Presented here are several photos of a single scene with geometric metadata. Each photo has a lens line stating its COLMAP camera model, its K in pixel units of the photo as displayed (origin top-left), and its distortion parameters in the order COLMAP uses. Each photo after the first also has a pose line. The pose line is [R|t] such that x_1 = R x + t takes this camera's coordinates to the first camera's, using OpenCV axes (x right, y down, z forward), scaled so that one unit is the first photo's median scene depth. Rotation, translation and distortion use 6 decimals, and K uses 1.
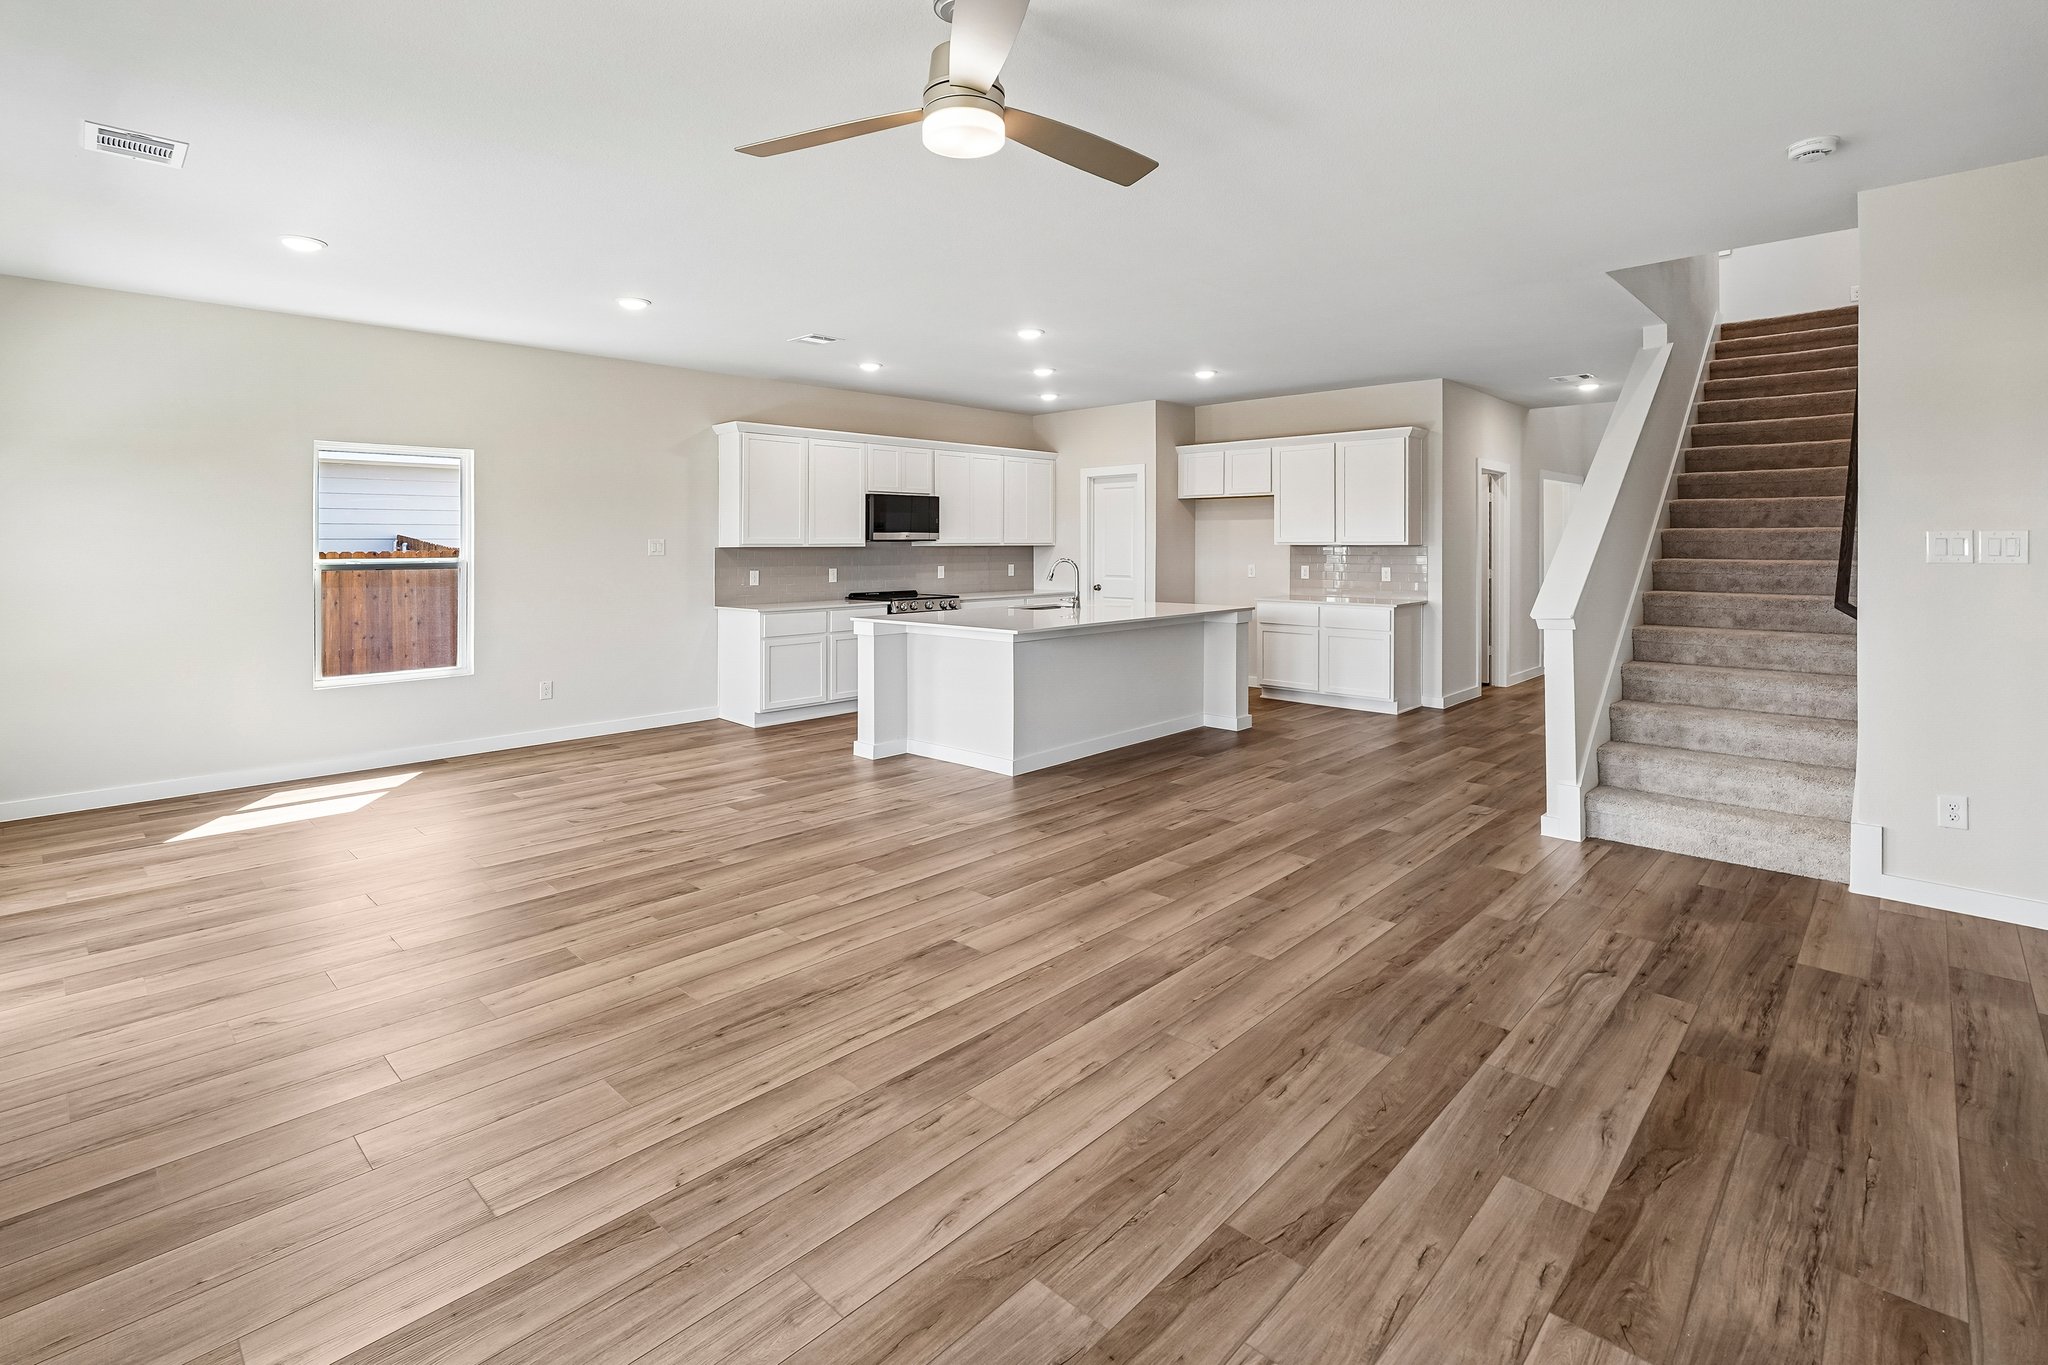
lens RADIAL K [[953.0, 0, 1011.0], [0, 953.0, 546.0], [0, 0, 1]] dist [-0.021181, 0.009272]
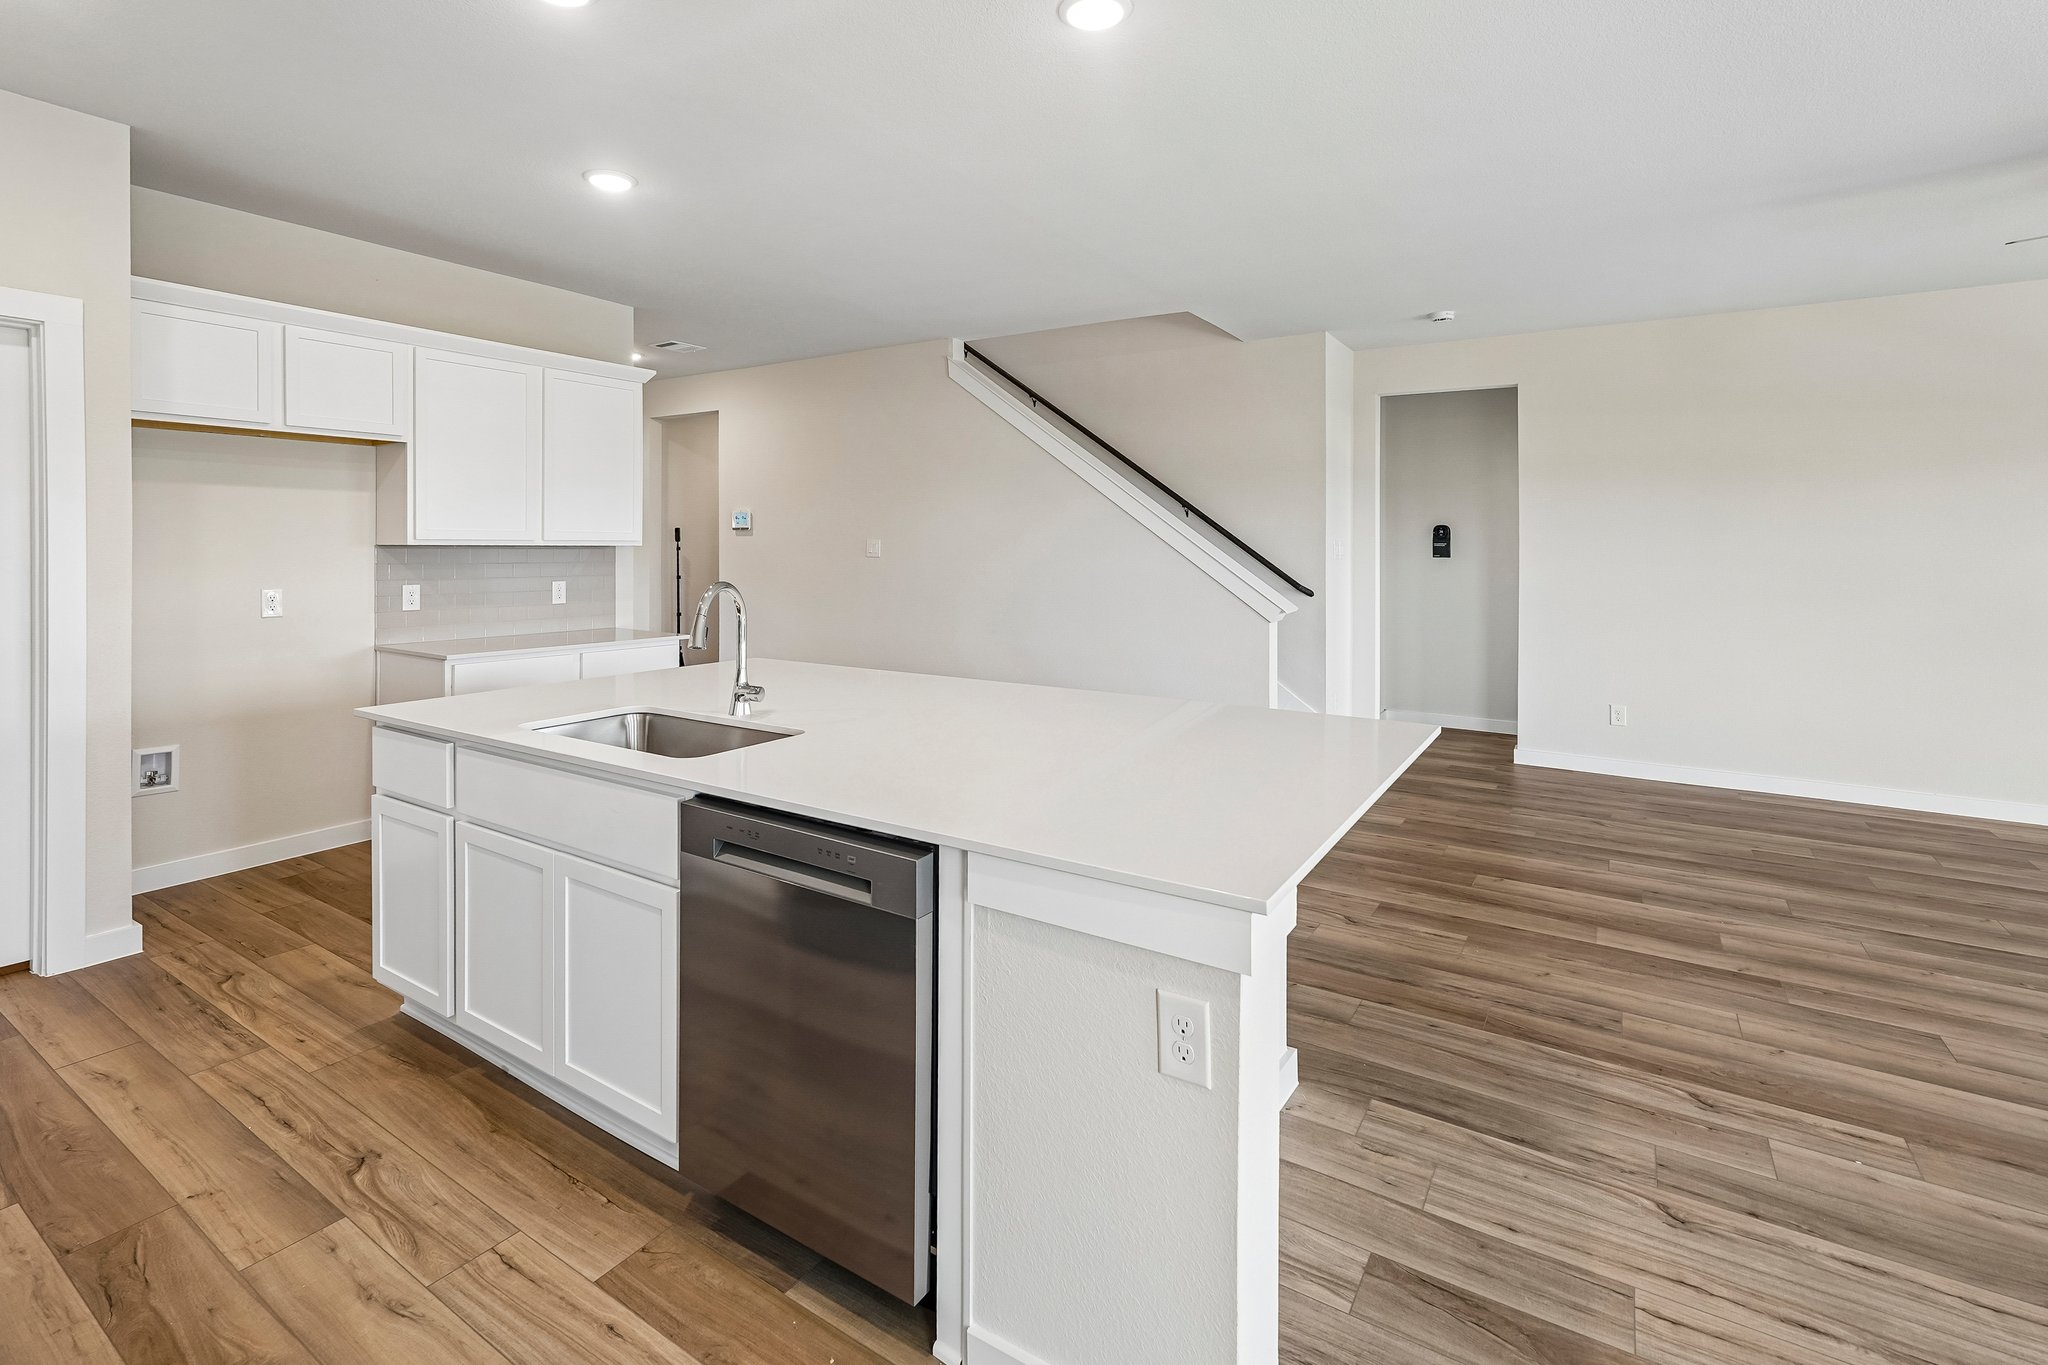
lens RADIAL K [[955.1, 0, 989.8], [0, 955.1, 552.4], [0, 0, 1]] dist [-0.010362, 0.004712]
pose [[-0.179306, -0.006328, 0.983773, -0.273751], [-0.003310, 0.999978, 0.005829, -0.001431], [-0.983788, -0.002211, -0.179323, 0.836925]]
